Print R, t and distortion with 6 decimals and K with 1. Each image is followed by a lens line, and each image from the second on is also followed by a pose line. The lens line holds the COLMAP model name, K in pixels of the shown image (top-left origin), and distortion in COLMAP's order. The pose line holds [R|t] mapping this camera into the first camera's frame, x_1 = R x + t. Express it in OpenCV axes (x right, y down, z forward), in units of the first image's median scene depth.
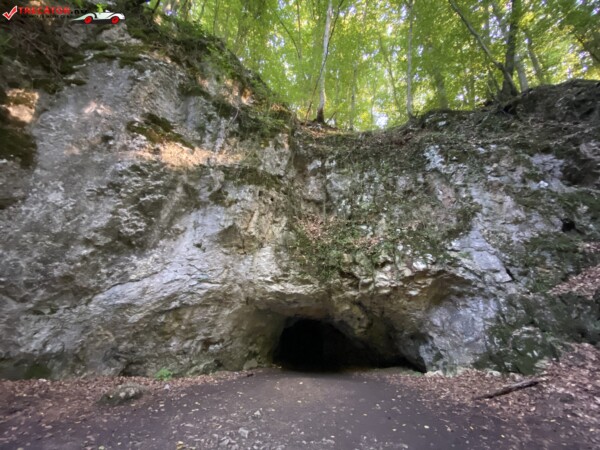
lens RADIAL K [[241.7, 0, 298.4], [0, 241.7, 225.8], [0, 0, 1]] dist [0.018551, -0.020239]
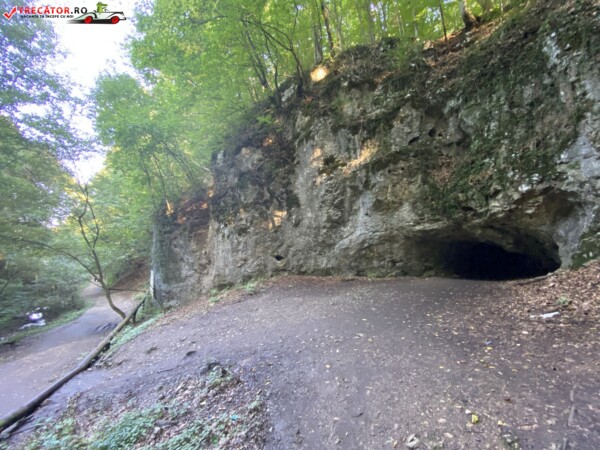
lens RADIAL K [[241.7, 0, 298.9], [0, 241.7, 227.2], [0, 0, 1]] dist [0.018551, -0.020239]
pose [[0.509942, -0.169922, -0.843259, 0.839839], [0.394943, 0.917115, 0.054029, -0.131055], [0.764185, -0.360591, 0.534786, -0.411731]]
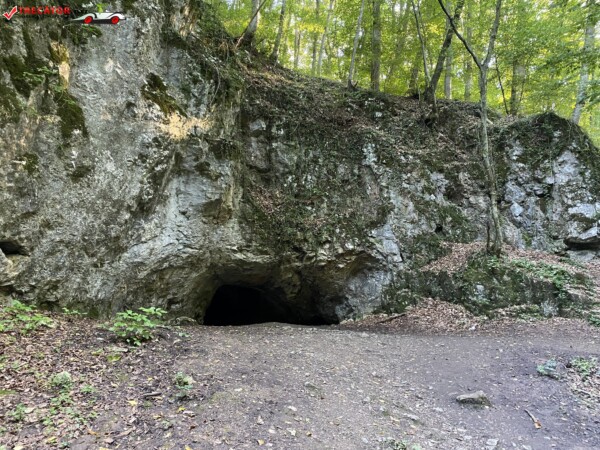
lens RADIAL K [[457.3, 0, 304.6], [0, 457.3, 220.3], [0, 0, 1]] dist [0.041115, -0.045350]
pose [[0.863377, 0.100017, 0.494547, -0.916051], [-0.178453, 0.977335, 0.113886, -0.203852], [-0.471947, -0.186580, 0.861658, -0.955902]]
